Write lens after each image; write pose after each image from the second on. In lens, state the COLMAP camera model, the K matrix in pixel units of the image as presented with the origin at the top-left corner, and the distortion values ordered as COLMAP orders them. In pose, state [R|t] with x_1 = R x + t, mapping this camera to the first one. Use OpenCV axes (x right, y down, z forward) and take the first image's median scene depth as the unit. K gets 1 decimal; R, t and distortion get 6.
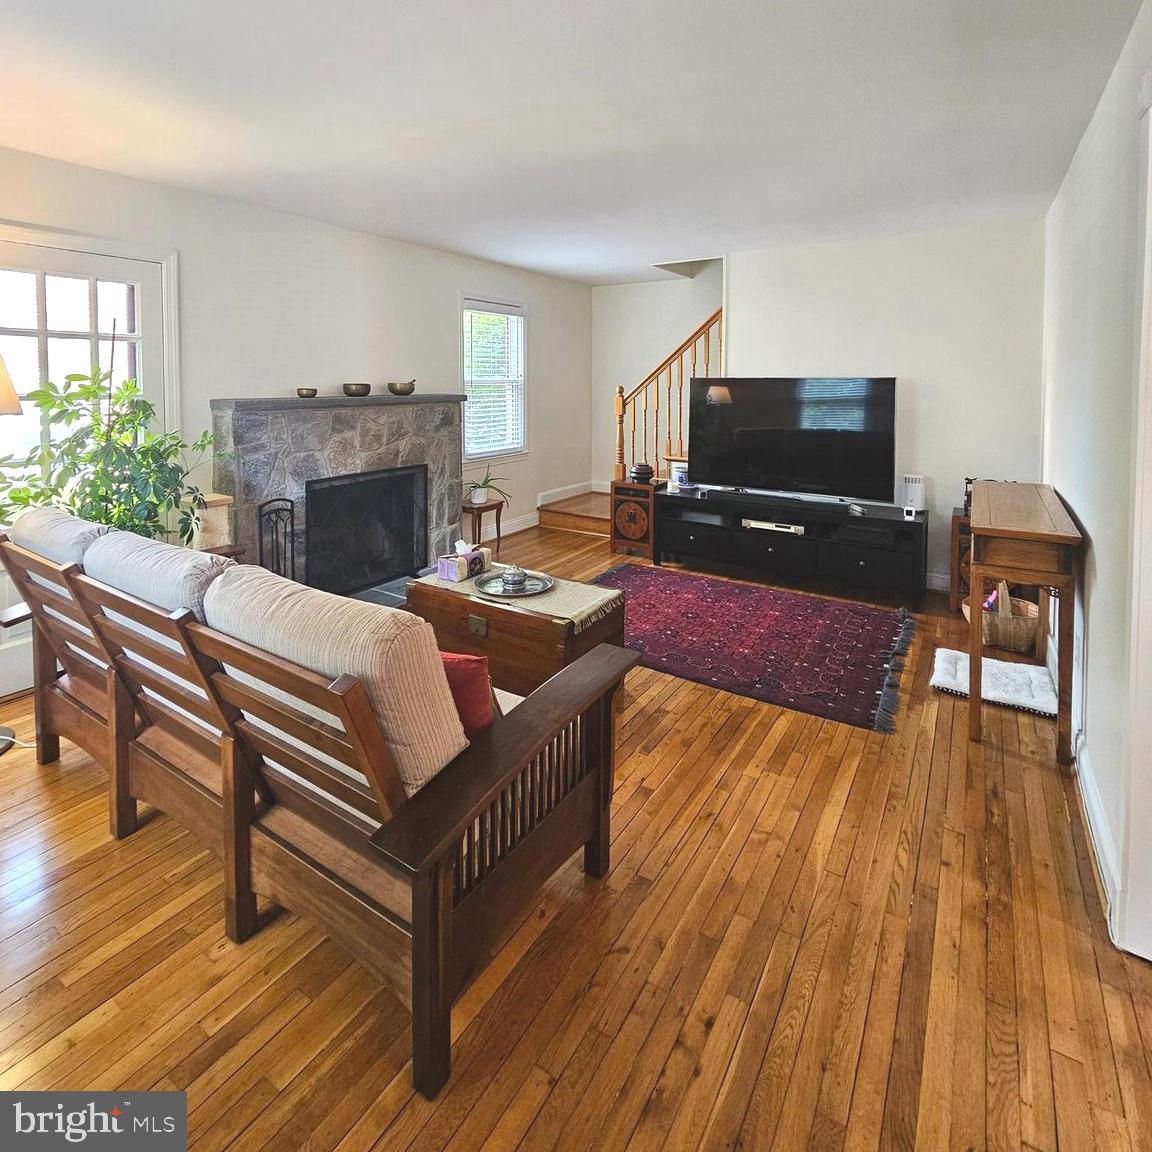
lens RADIAL K [[603.9, 0, 573.8], [0, 603.9, 508.5], [0, 0, 1]] dist [-0.000646, -0.000224]
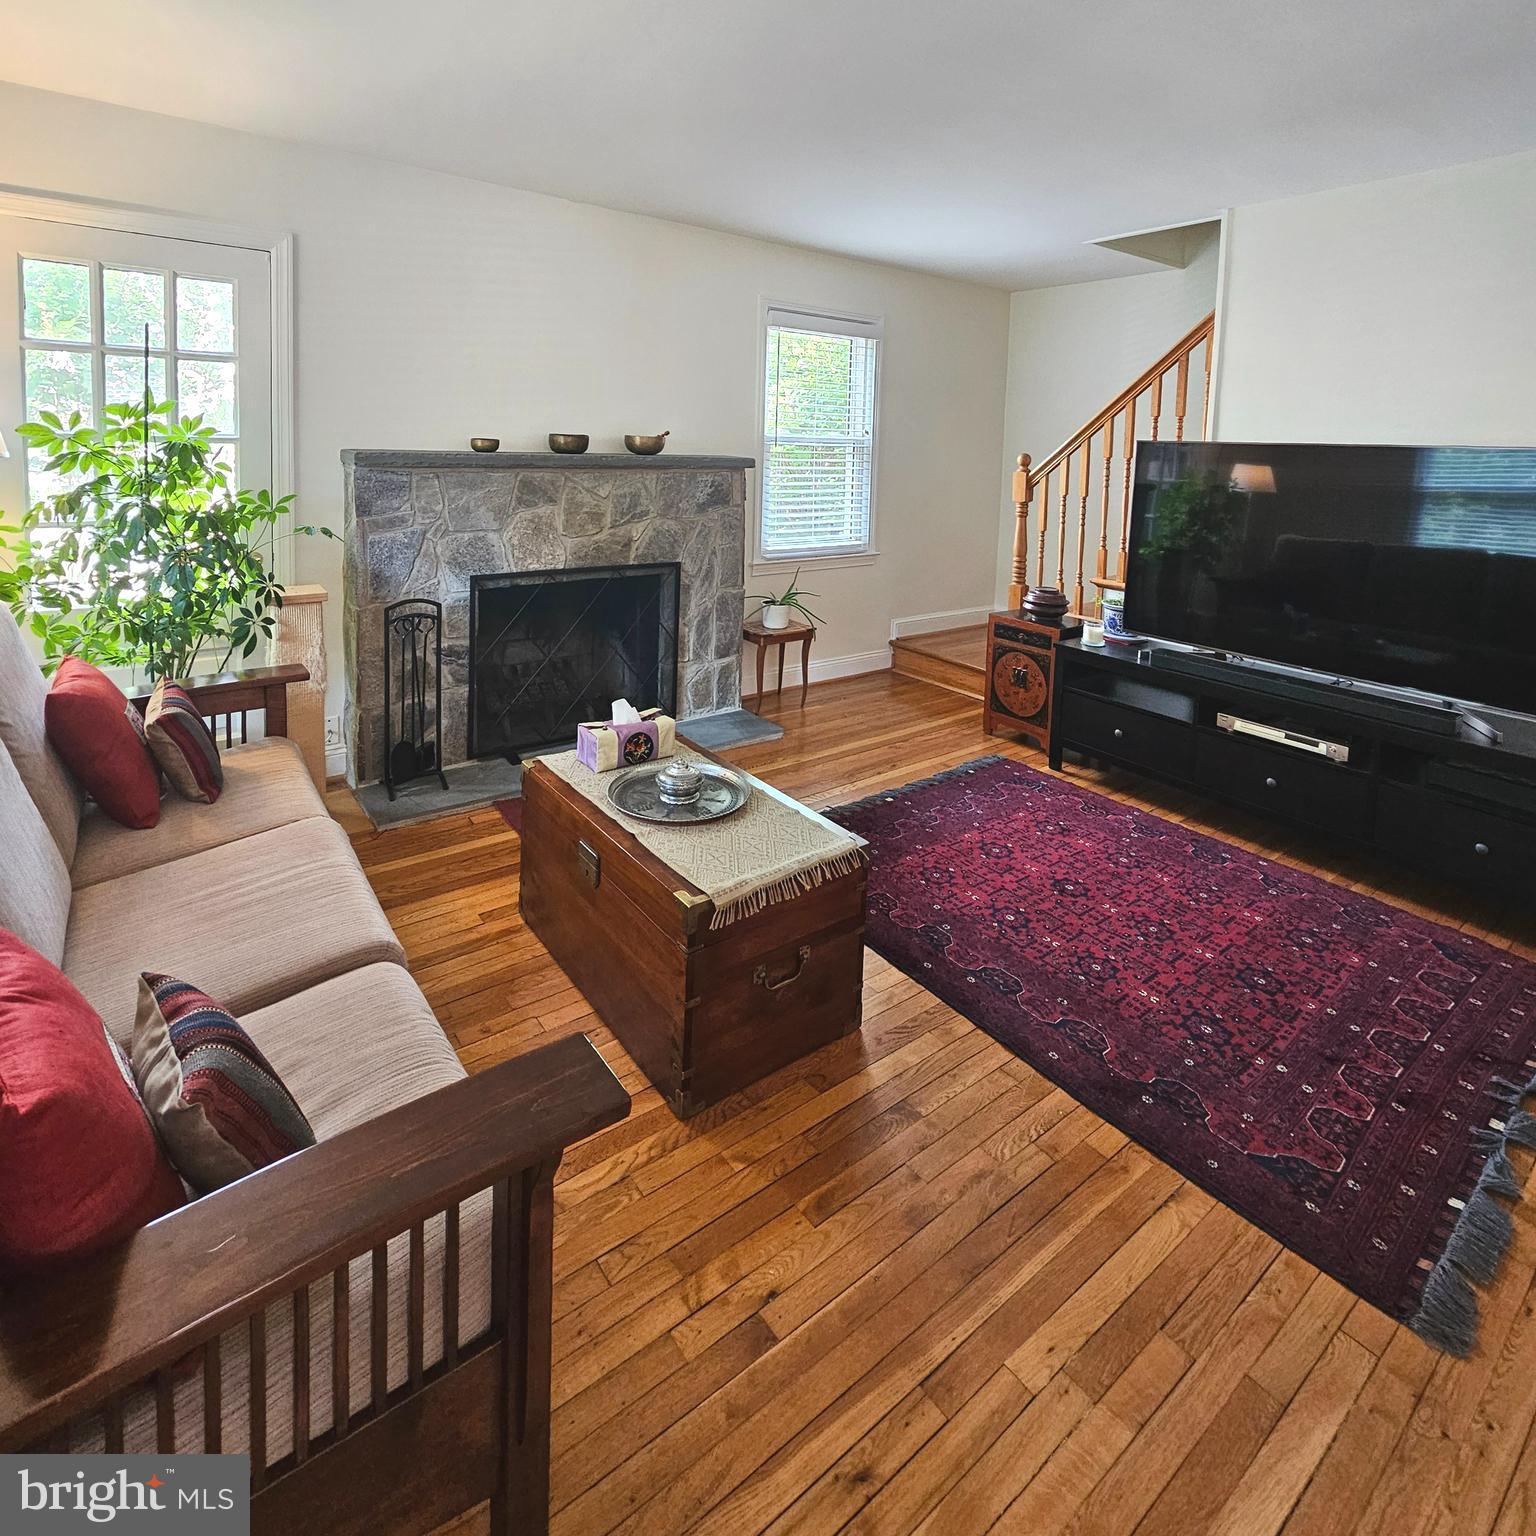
lens RADIAL K [[826.1, 0, 761.6], [0, 826.1, 601.4], [0, 0, 1]] dist [-0.001722, -0.002829]
pose [[0.940957, 0.090224, -0.326282, 0.134507], [-0.097981, 0.995161, -0.007380, -0.034661], [0.324037, 0.038914, 0.945244, 0.198343]]
